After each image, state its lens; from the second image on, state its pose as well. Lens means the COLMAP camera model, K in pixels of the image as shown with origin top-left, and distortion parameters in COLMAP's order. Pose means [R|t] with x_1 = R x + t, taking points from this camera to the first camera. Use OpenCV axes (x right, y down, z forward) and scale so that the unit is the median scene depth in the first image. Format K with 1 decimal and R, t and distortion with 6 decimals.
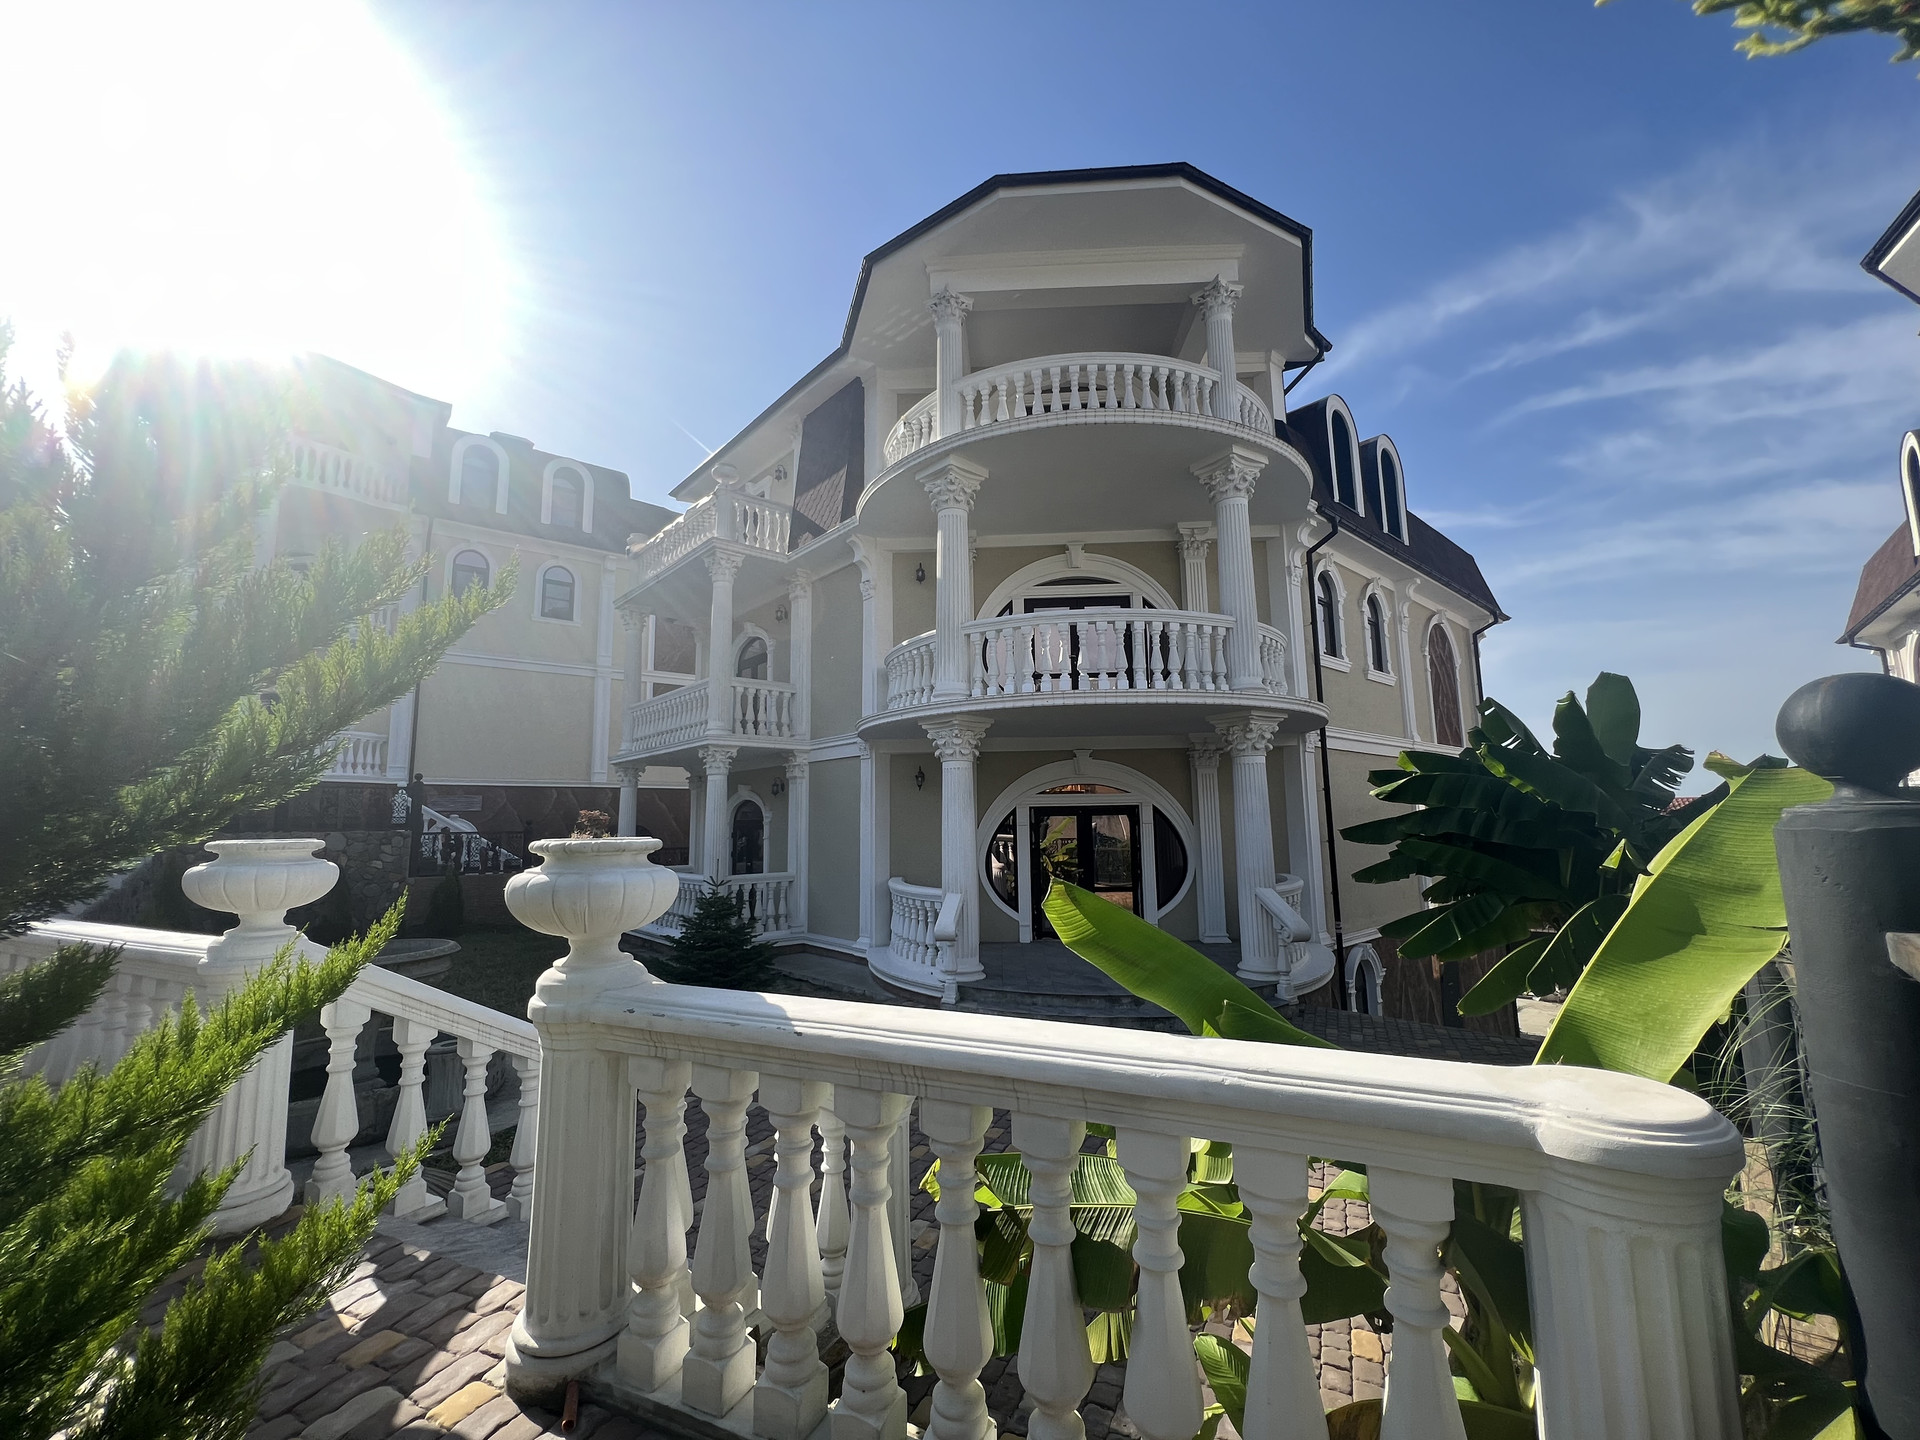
lens RADIAL K [[776.9, 0, 962.3], [0, 776.9, 722.4], [0, 0, 1]] dist [-0.002605, 0.000798]
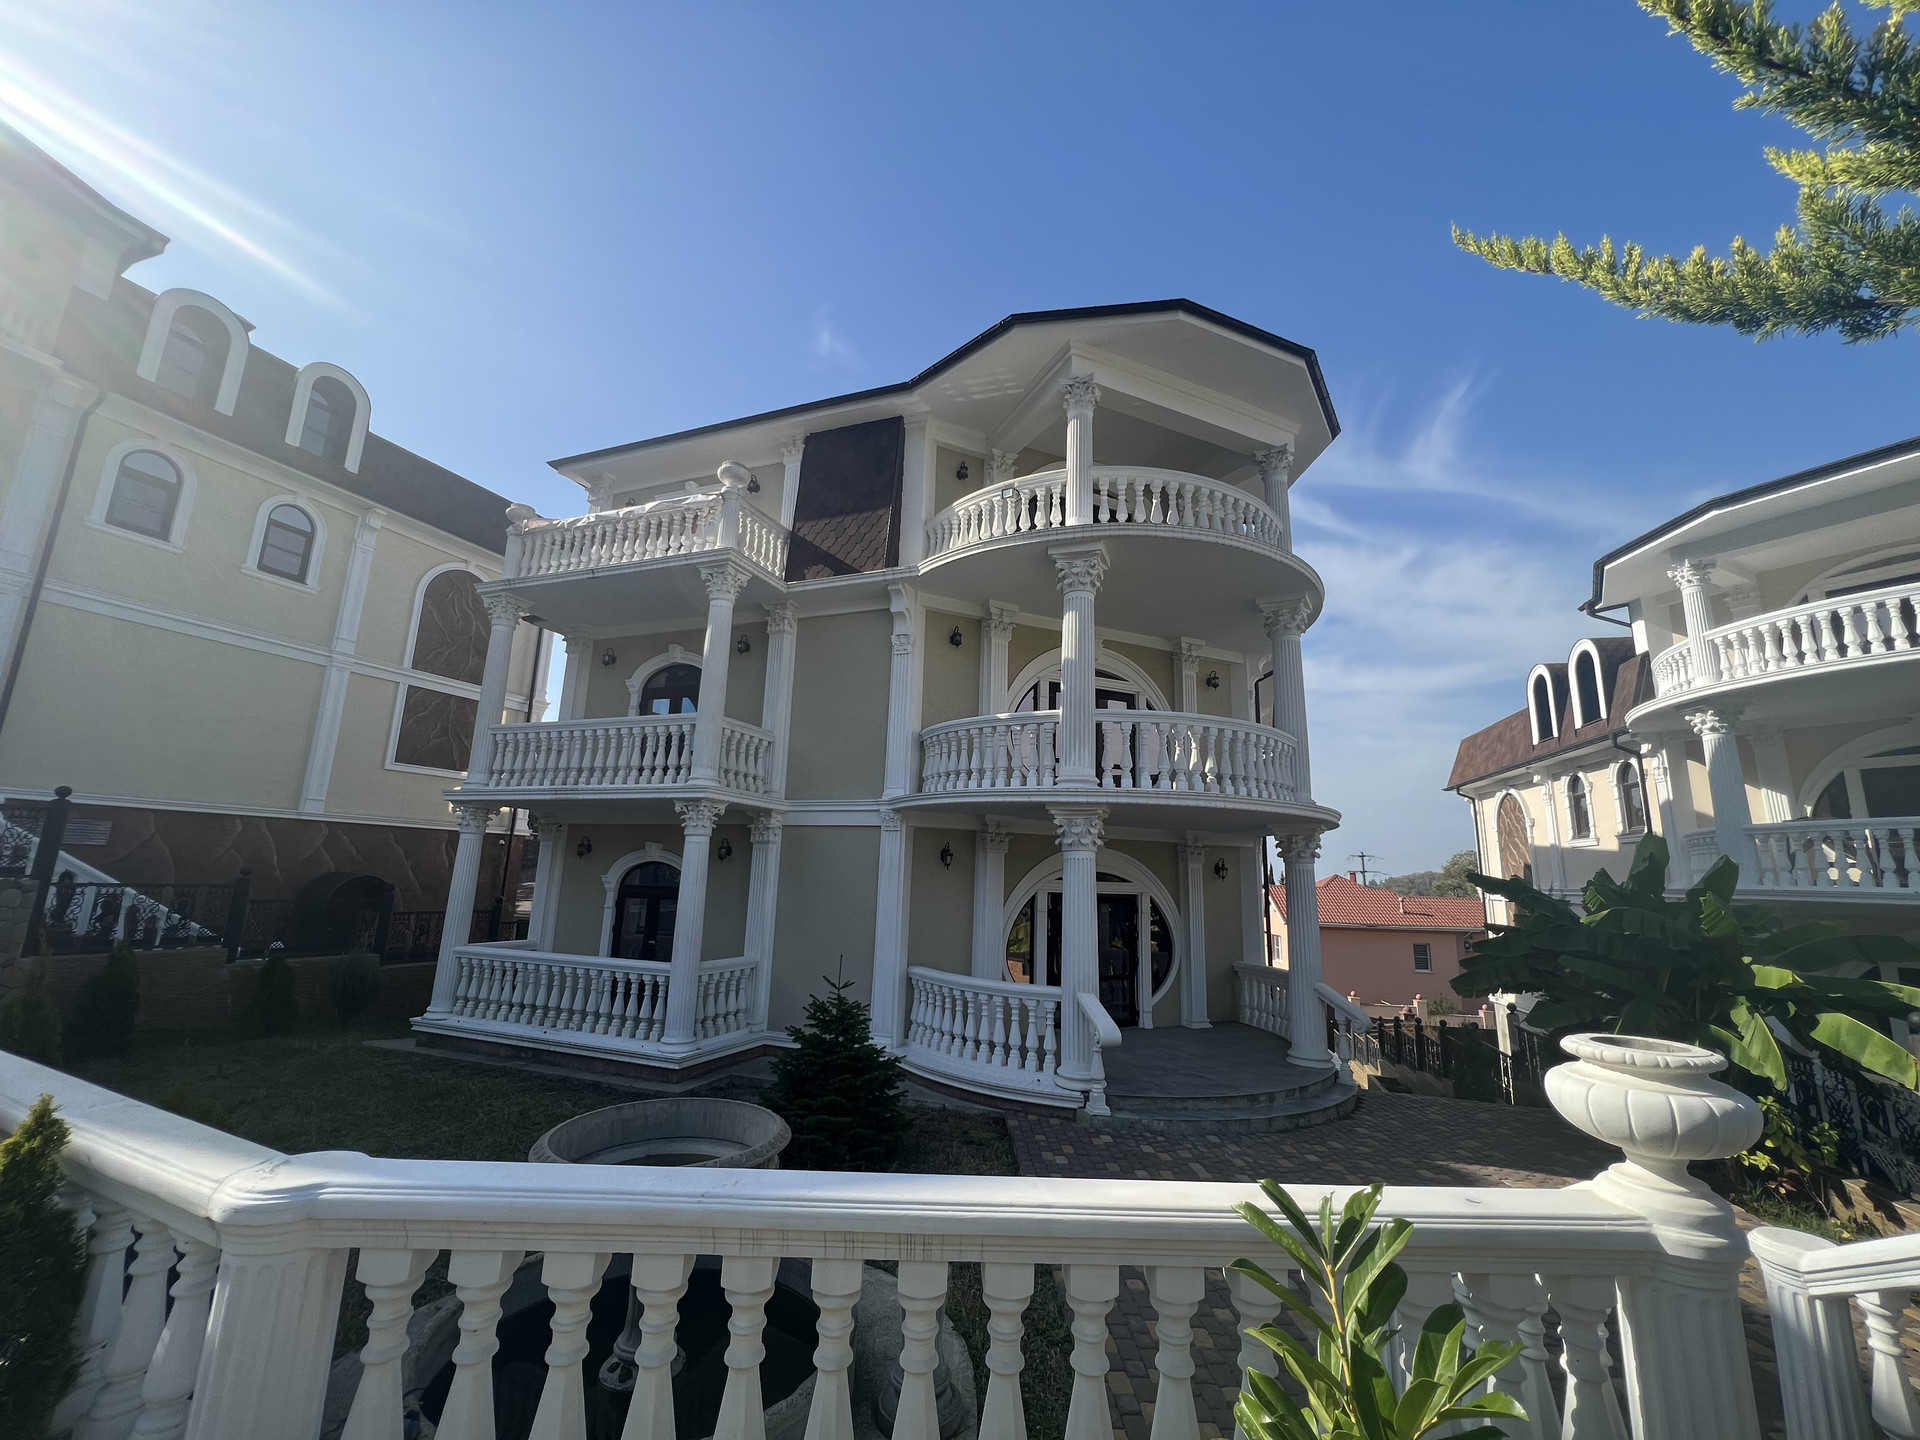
lens RADIAL K [[776.9, 0, 963.1], [0, 776.9, 721.4], [0, 0, 1]] dist [-0.002605, 0.000798]
pose [[0.885790, 0.134044, 0.444306, -0.578248], [-0.103830, 0.990351, -0.091782, -0.005408], [-0.452322, 0.035168, 0.891161, 0.199576]]
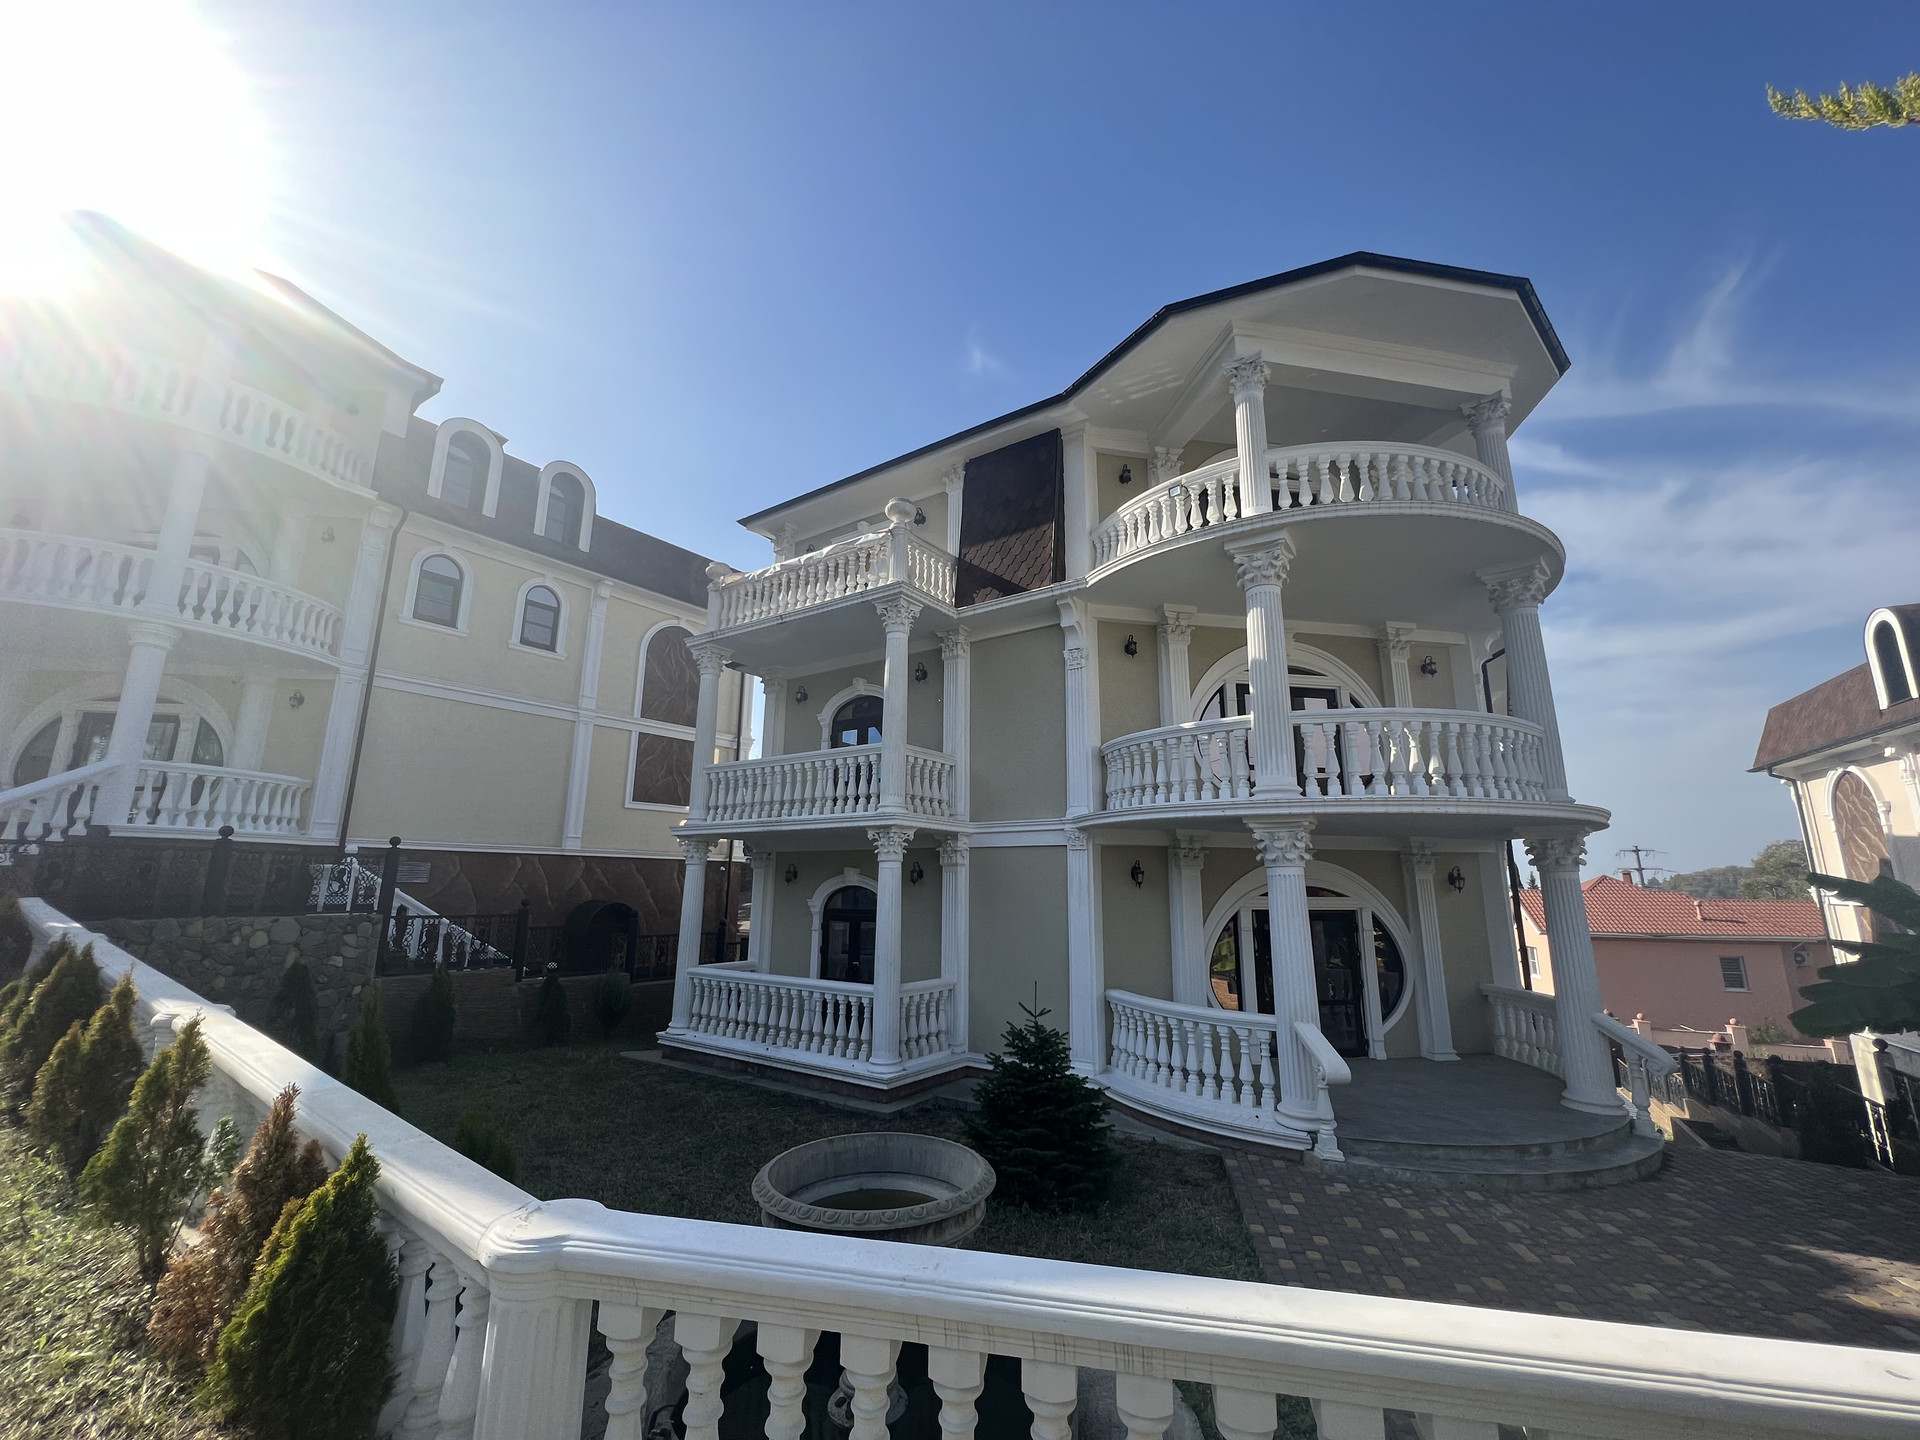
lens RADIAL K [[776.9, 0, 960.6], [0, 776.9, 721.8], [0, 0, 1]] dist [-0.002605, 0.000798]
pose [[0.971481, 0.072453, 0.225779, -0.572628], [-0.054056, 0.994773, -0.086632, -0.016961], [-0.230876, 0.071957, 0.970319, 0.211665]]
